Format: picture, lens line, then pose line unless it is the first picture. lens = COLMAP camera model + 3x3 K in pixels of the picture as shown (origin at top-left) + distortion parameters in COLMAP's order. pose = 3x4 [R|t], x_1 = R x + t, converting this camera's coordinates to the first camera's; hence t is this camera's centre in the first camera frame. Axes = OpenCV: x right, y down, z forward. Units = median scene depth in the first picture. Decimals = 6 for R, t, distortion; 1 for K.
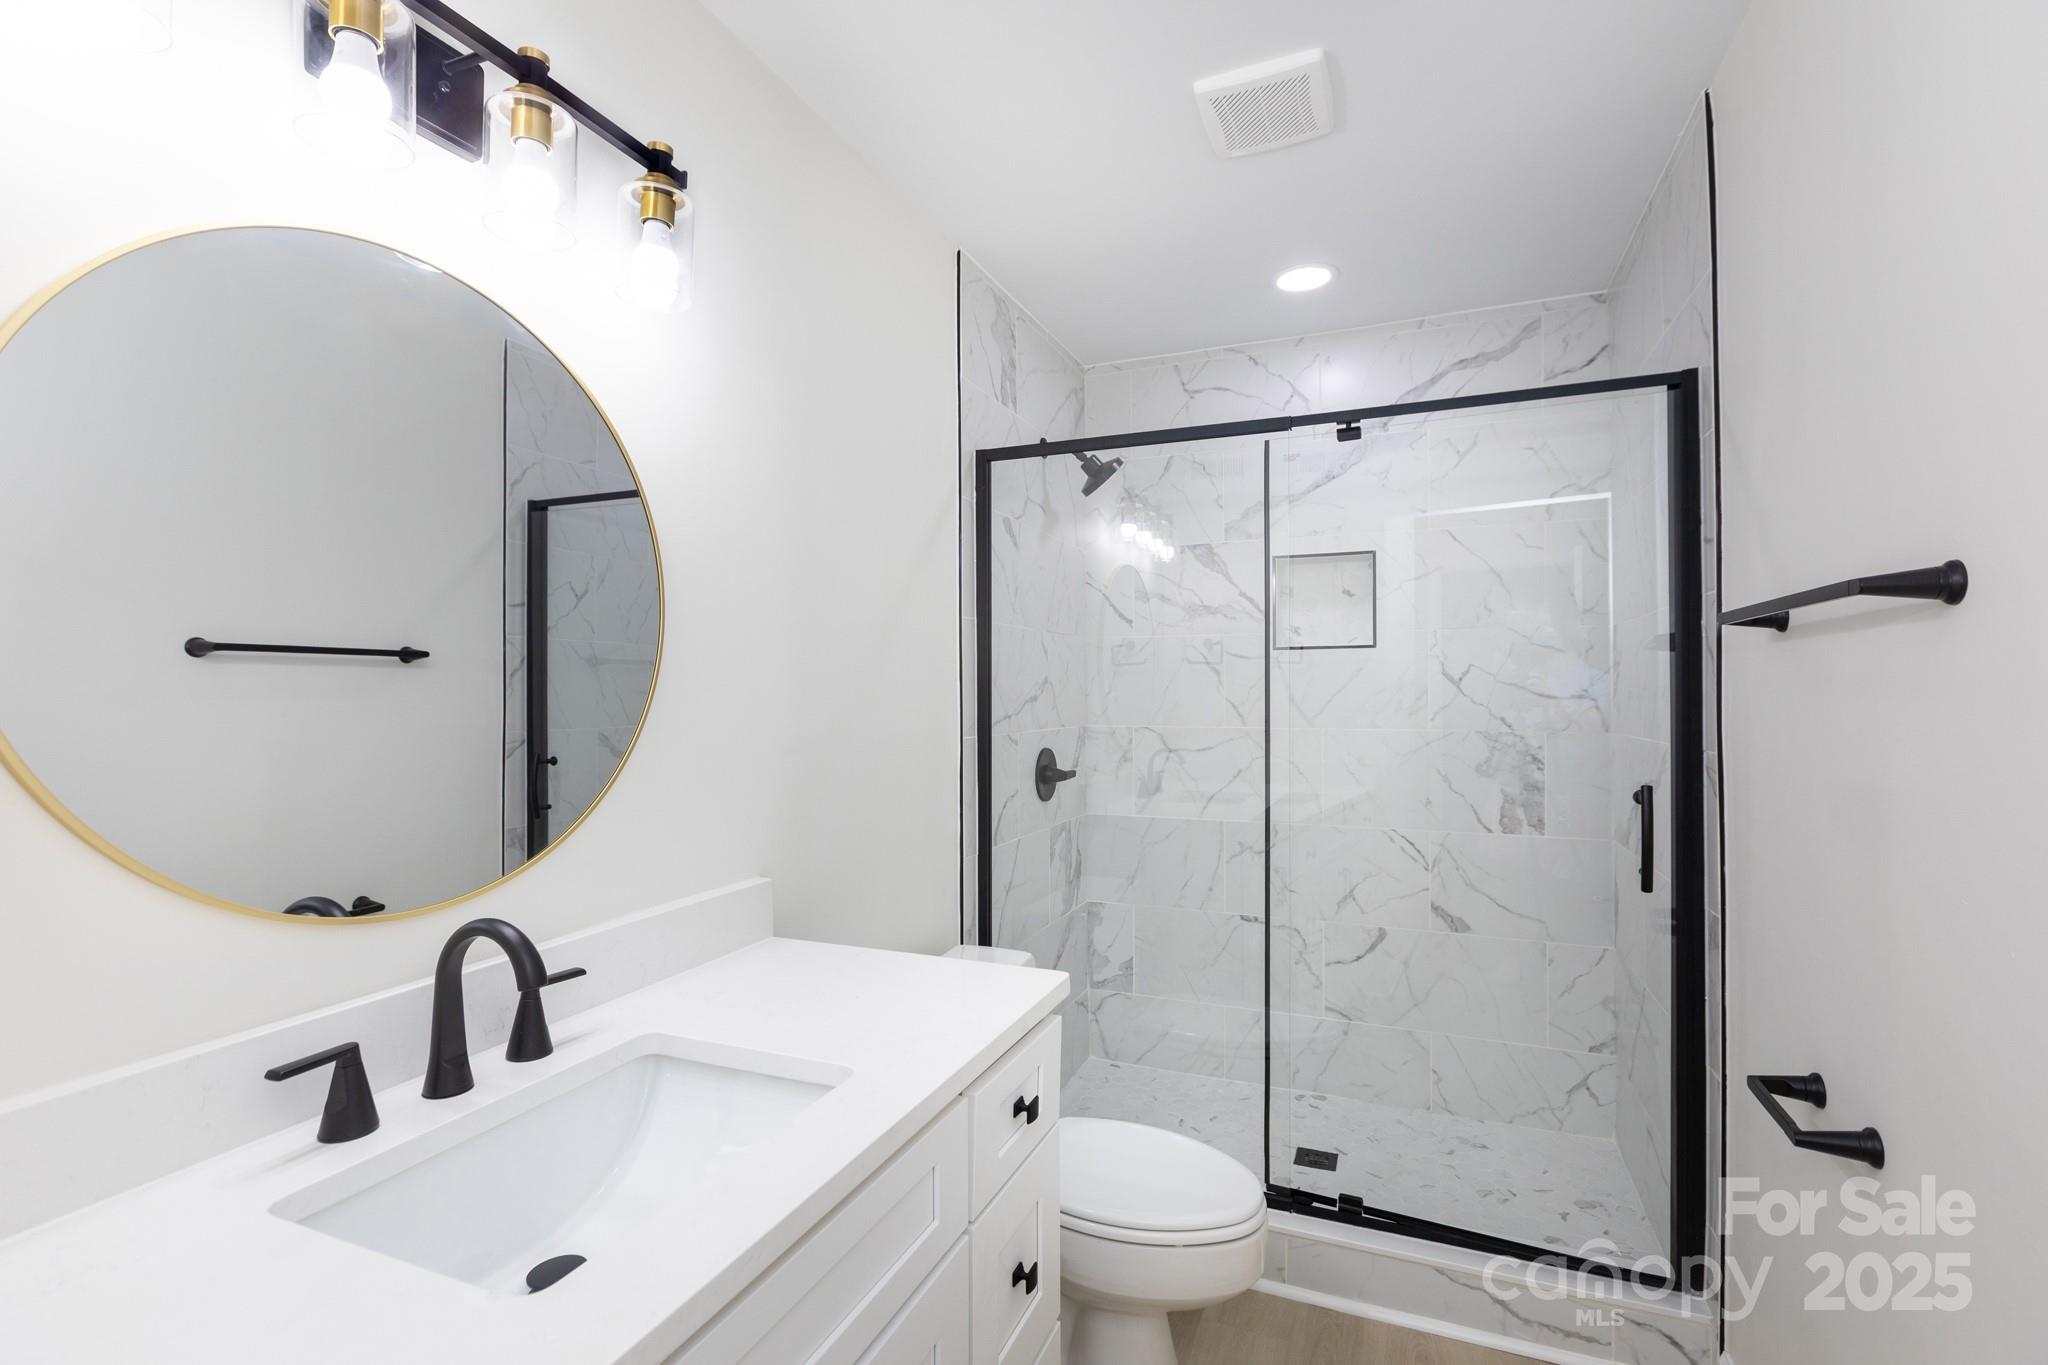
lens RADIAL K [[935.4, 0, 1009.8], [0, 935.4, 678.6], [0, 0, 1]] dist [0.005398, -0.002154]
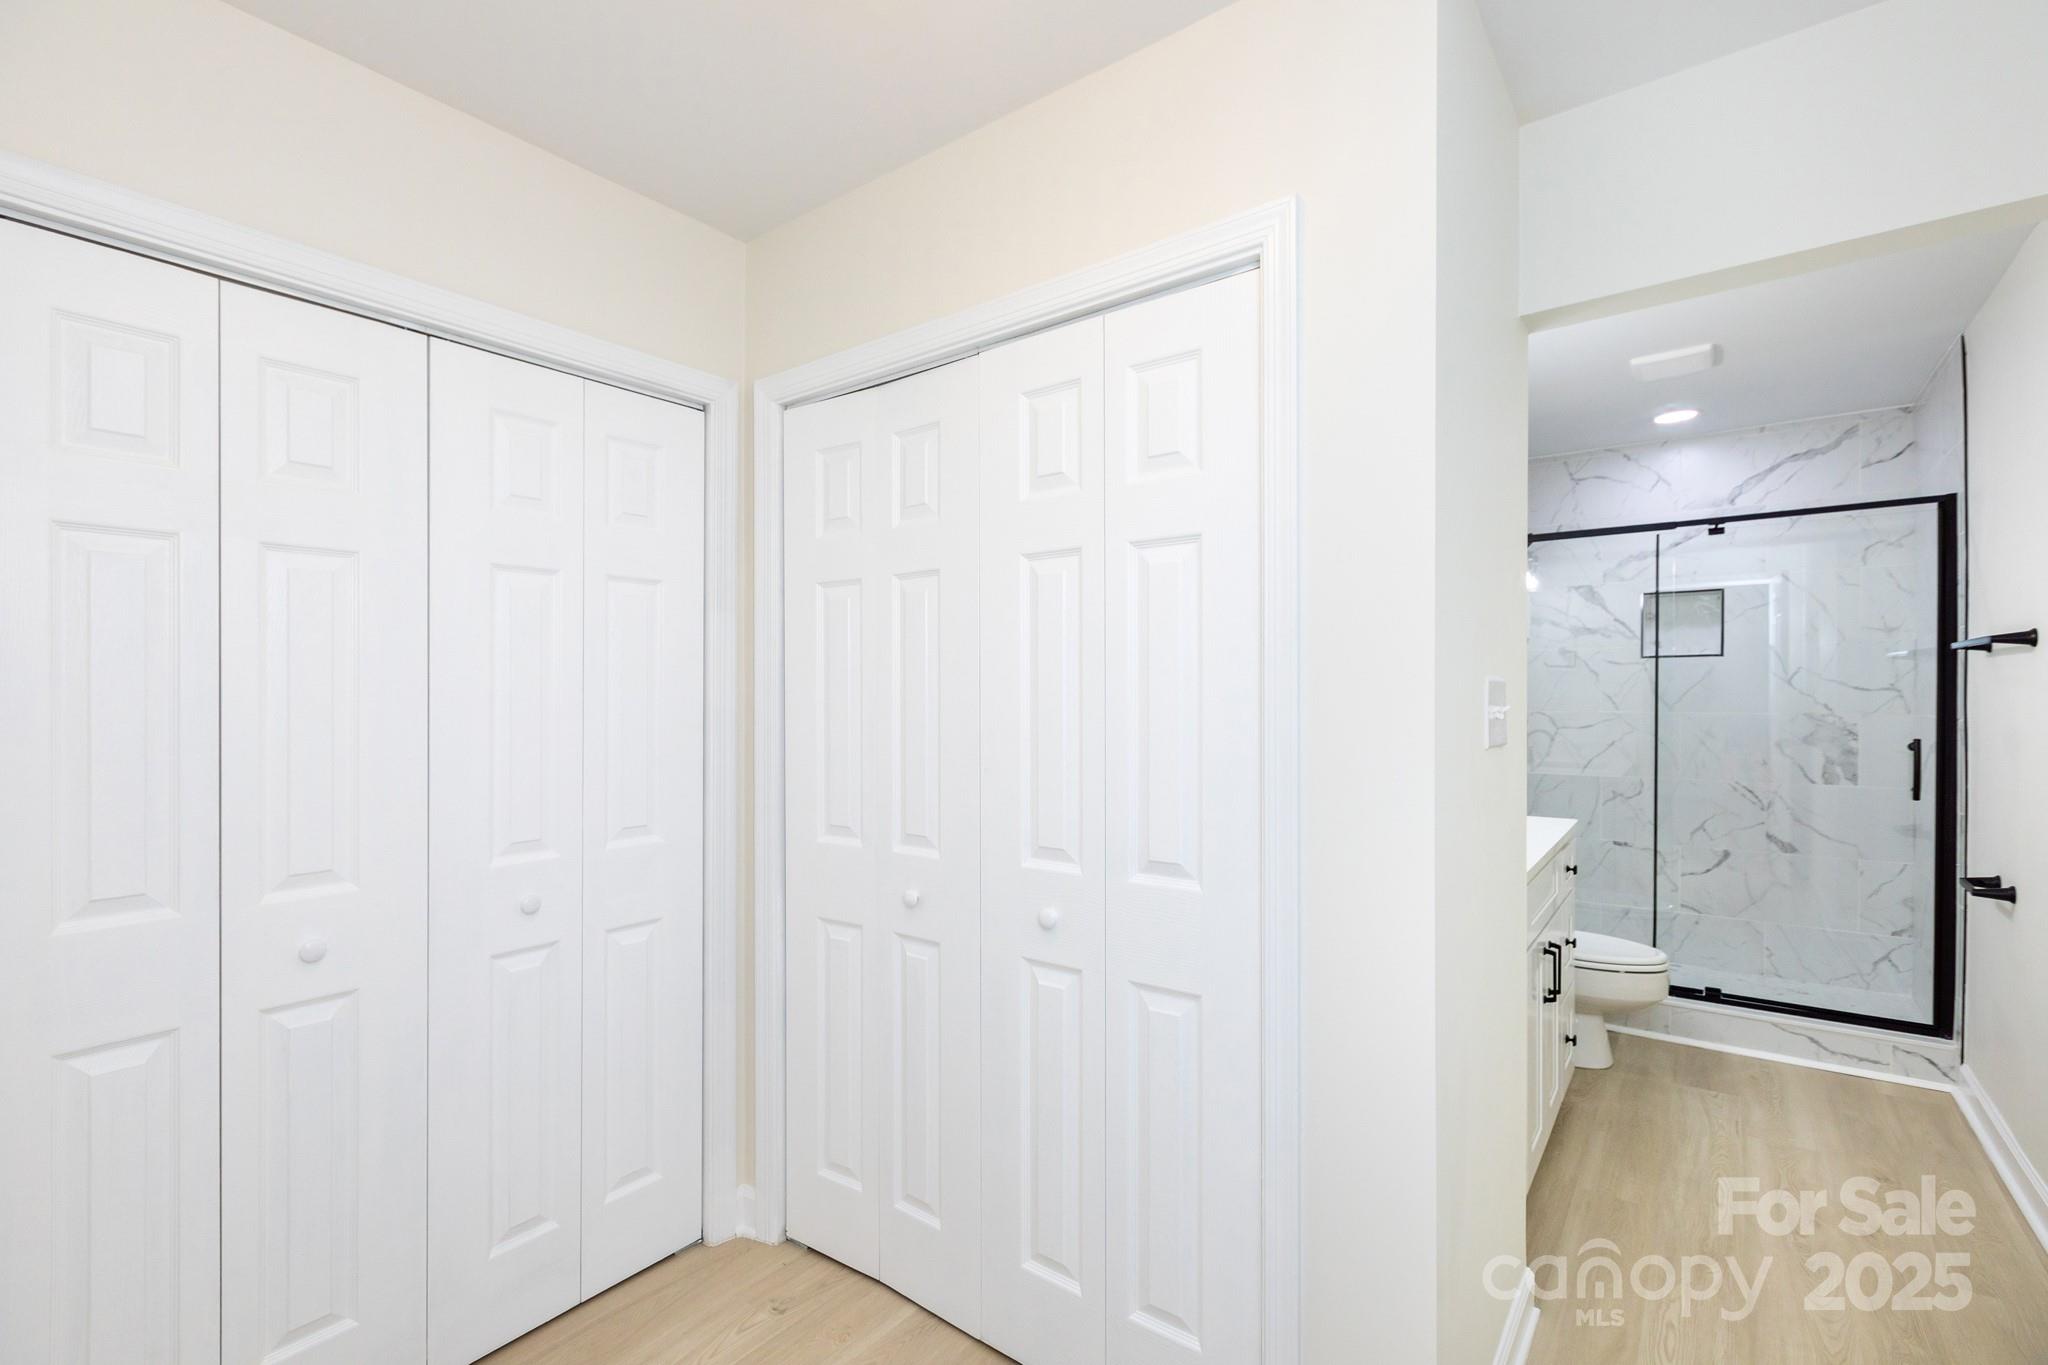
lens RADIAL K [[935.4, 0, 1038.4], [0, 935.4, 704.1], [0, 0, 1]] dist [0.005398, -0.002154]
pose [[0.975046, -0.004065, -0.221968, -0.337976], [0.010053, 0.999615, 0.025856, -0.007598], [0.221777, -0.027442, 0.974711, -0.684553]]
